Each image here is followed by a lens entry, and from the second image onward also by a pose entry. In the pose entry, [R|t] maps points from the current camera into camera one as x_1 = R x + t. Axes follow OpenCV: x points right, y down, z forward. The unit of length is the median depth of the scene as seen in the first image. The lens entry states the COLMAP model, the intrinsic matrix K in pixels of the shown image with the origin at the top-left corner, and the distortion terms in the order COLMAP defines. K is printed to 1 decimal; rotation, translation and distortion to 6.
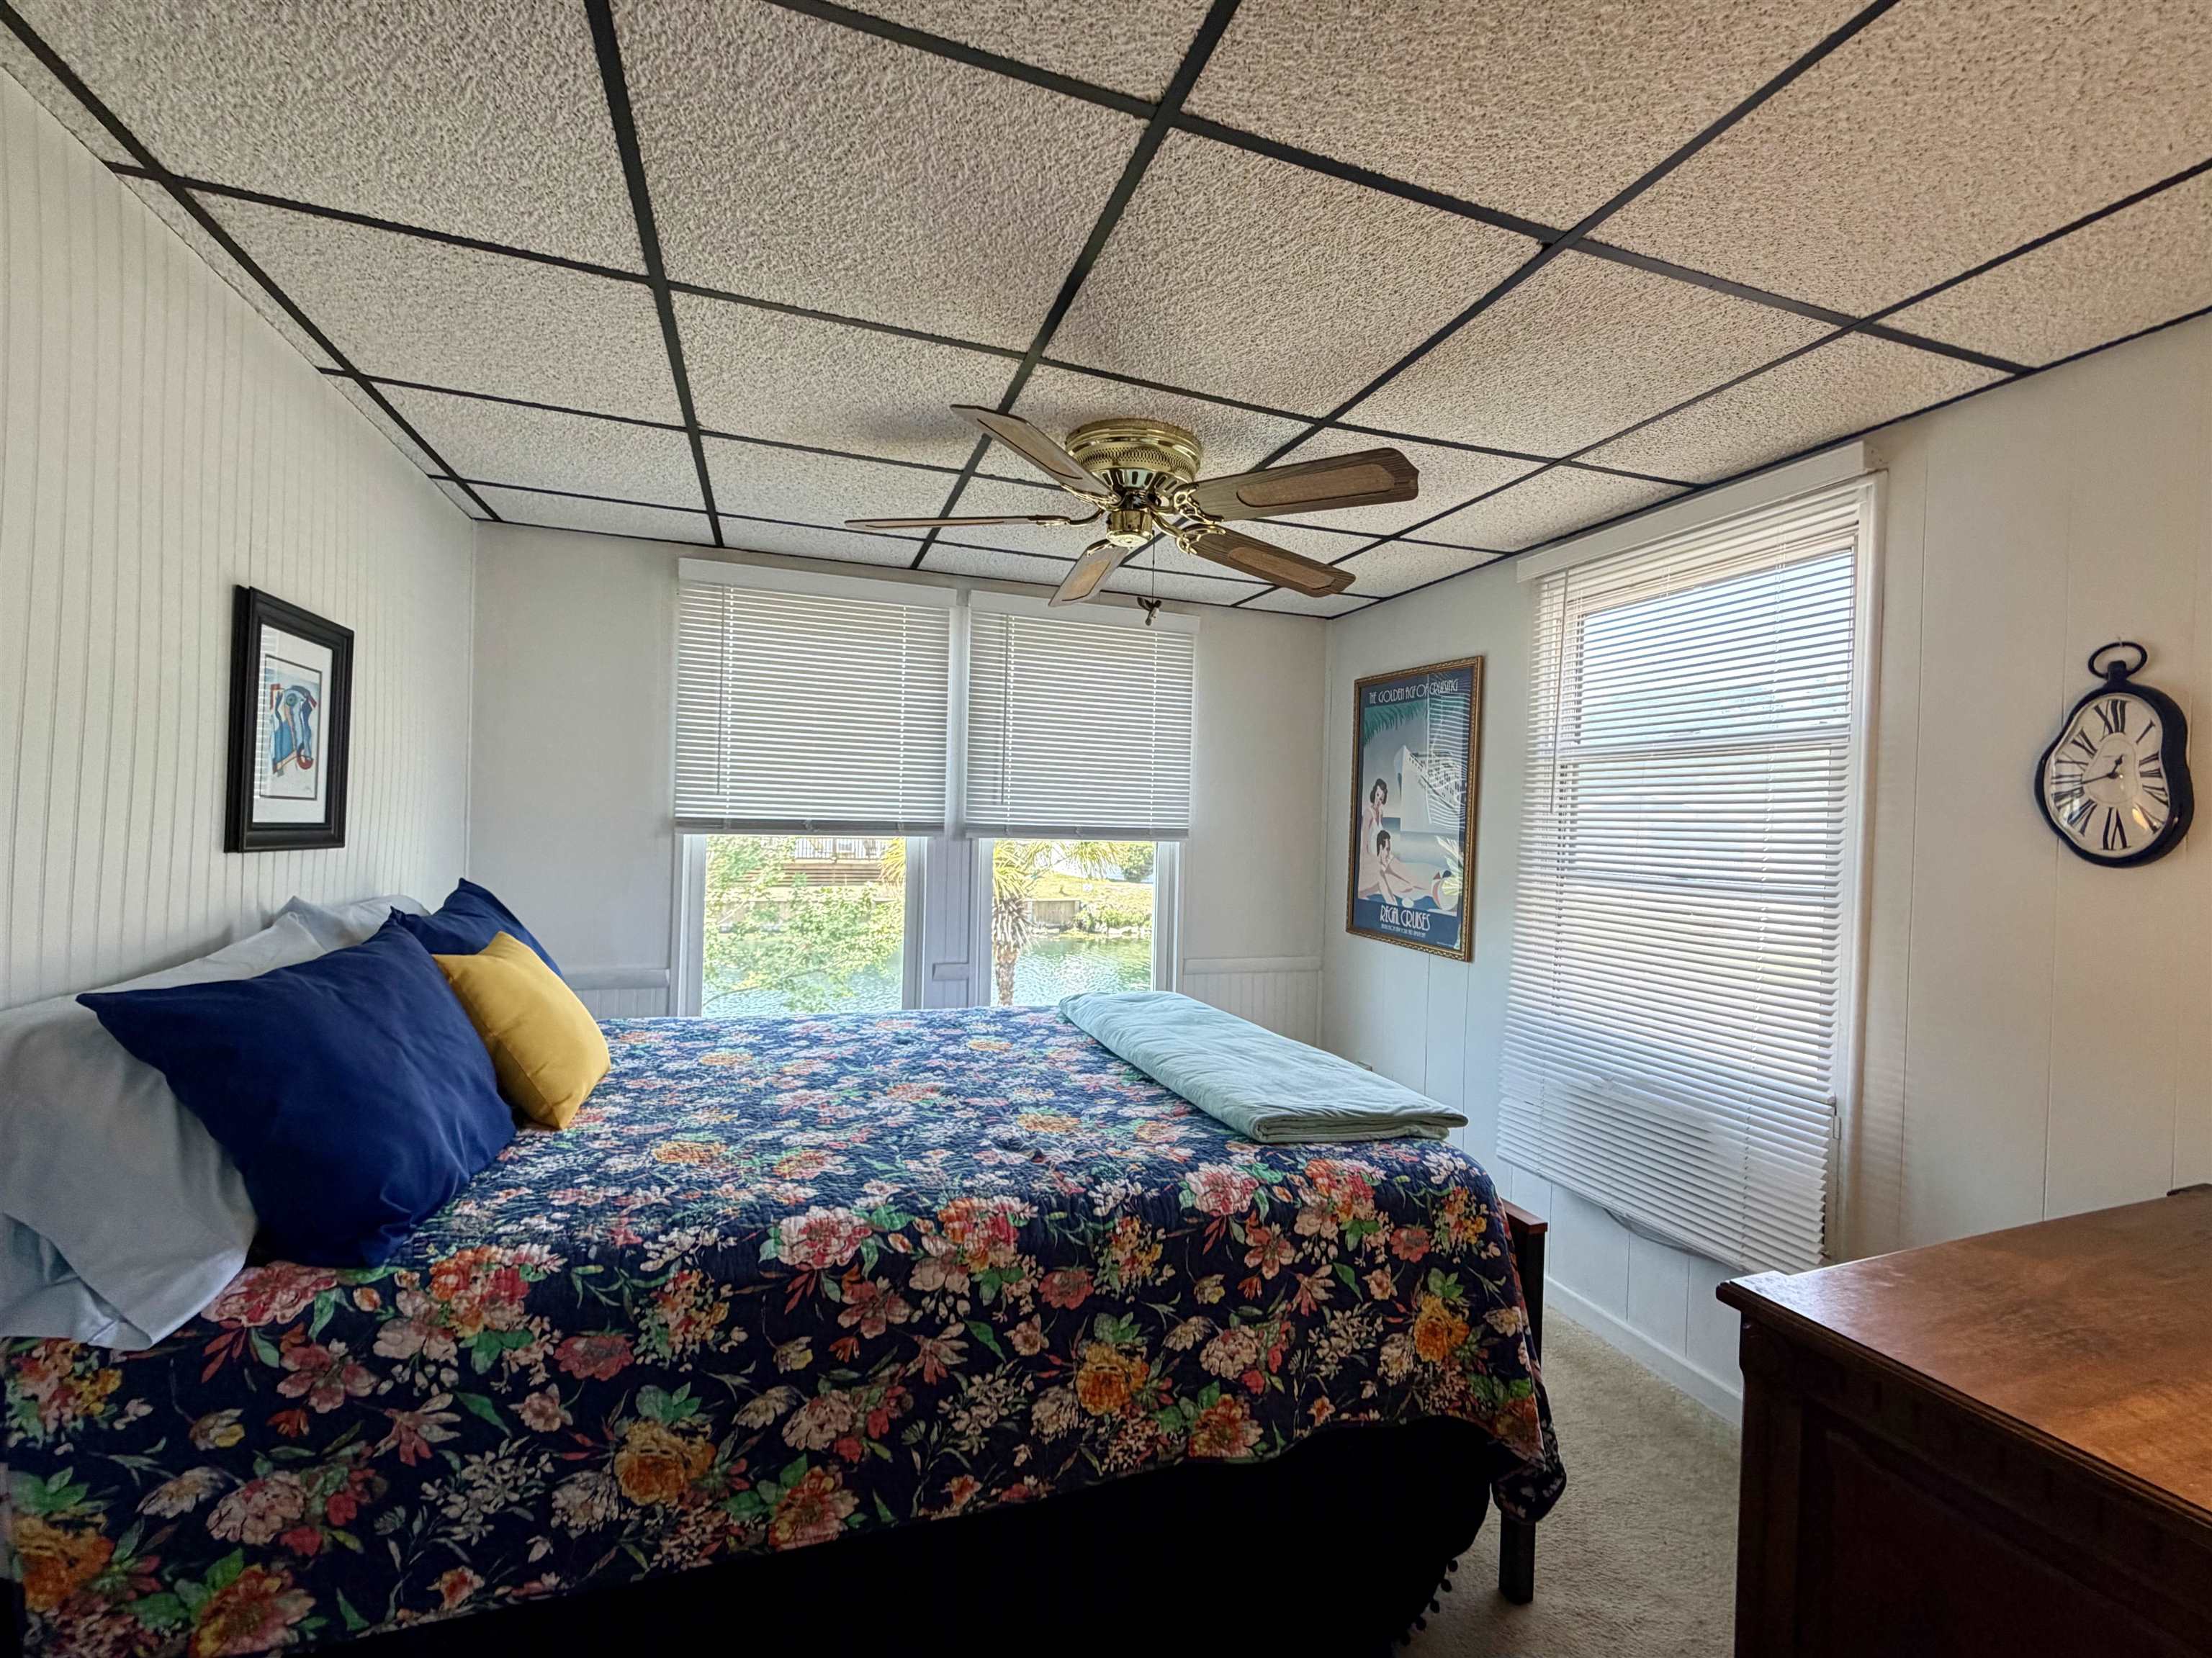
lens RADIAL K [[887.0, 0, 1093.1], [0, 887.0, 830.9], [0, 0, 1]] dist [0.005083, -0.000533]
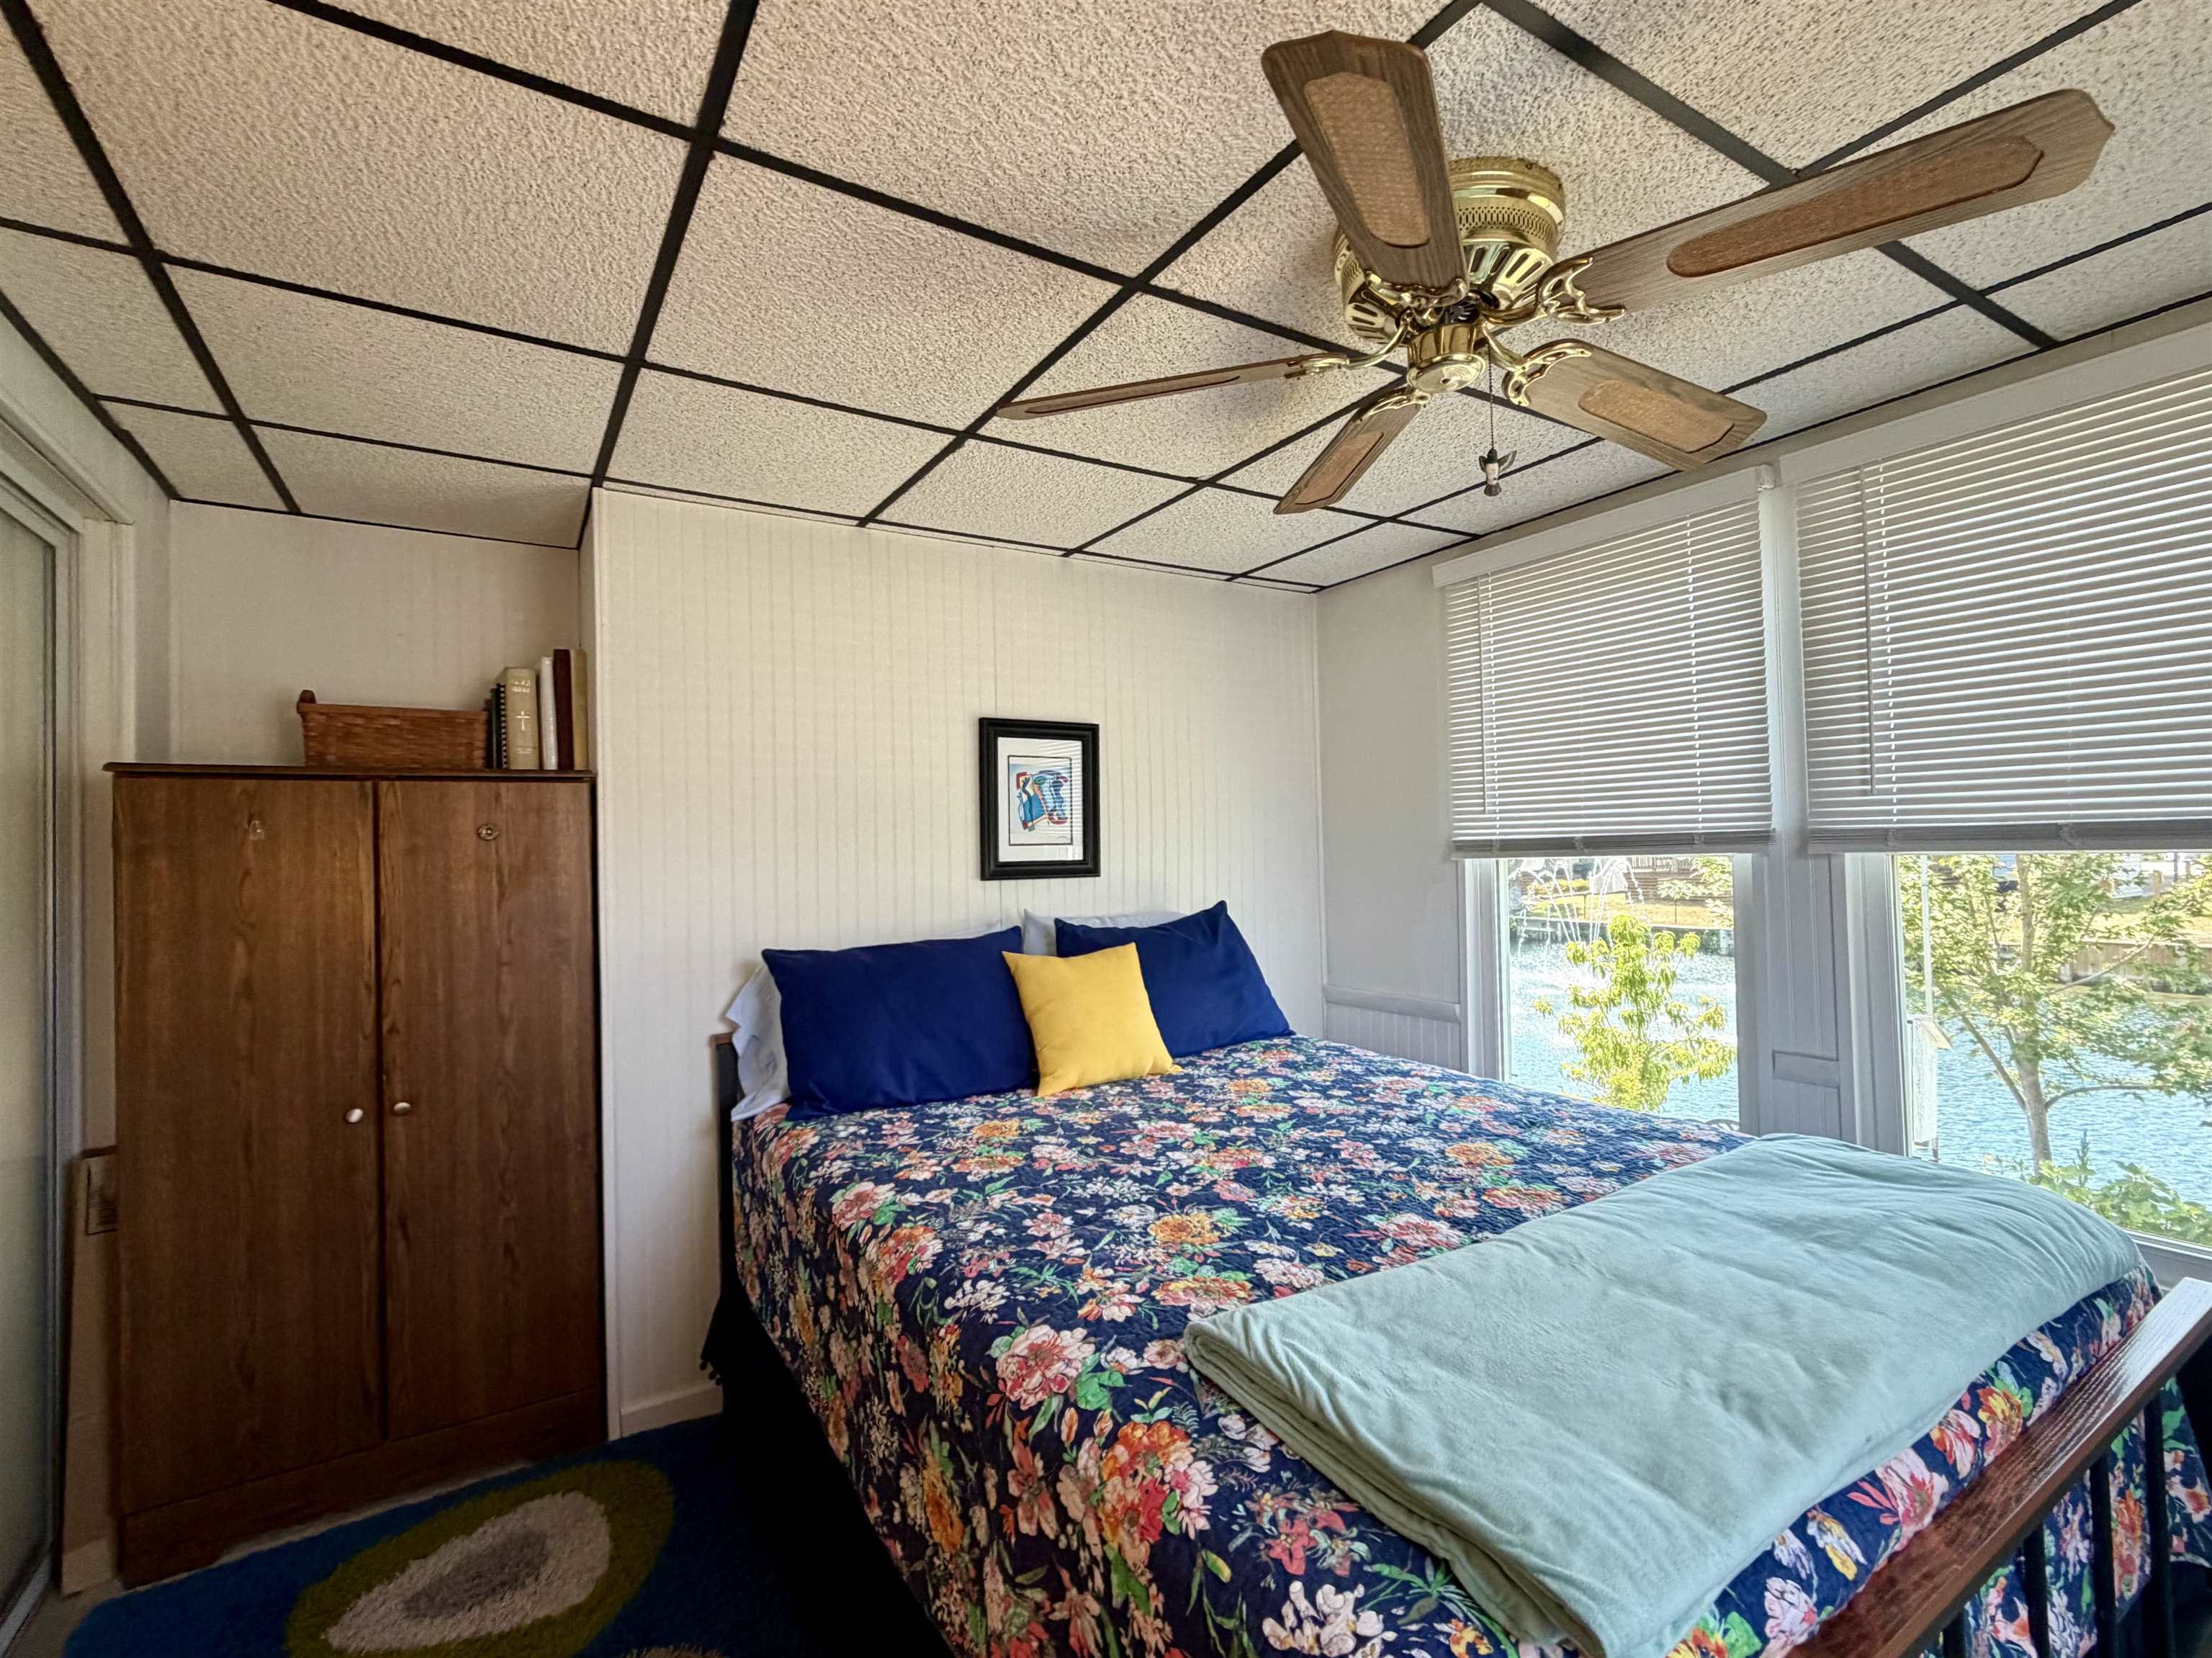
lens RADIAL K [[968.1, 0, 1117.2], [0, 968.1, 828.2], [0, 0, 1]] dist [0.002332, -0.001092]
pose [[0.246549, -0.054007, -0.967624, 0.810436], [0.027557, 0.998433, -0.048705, 0.021458], [0.968738, -0.014656, 0.247651, 0.781098]]
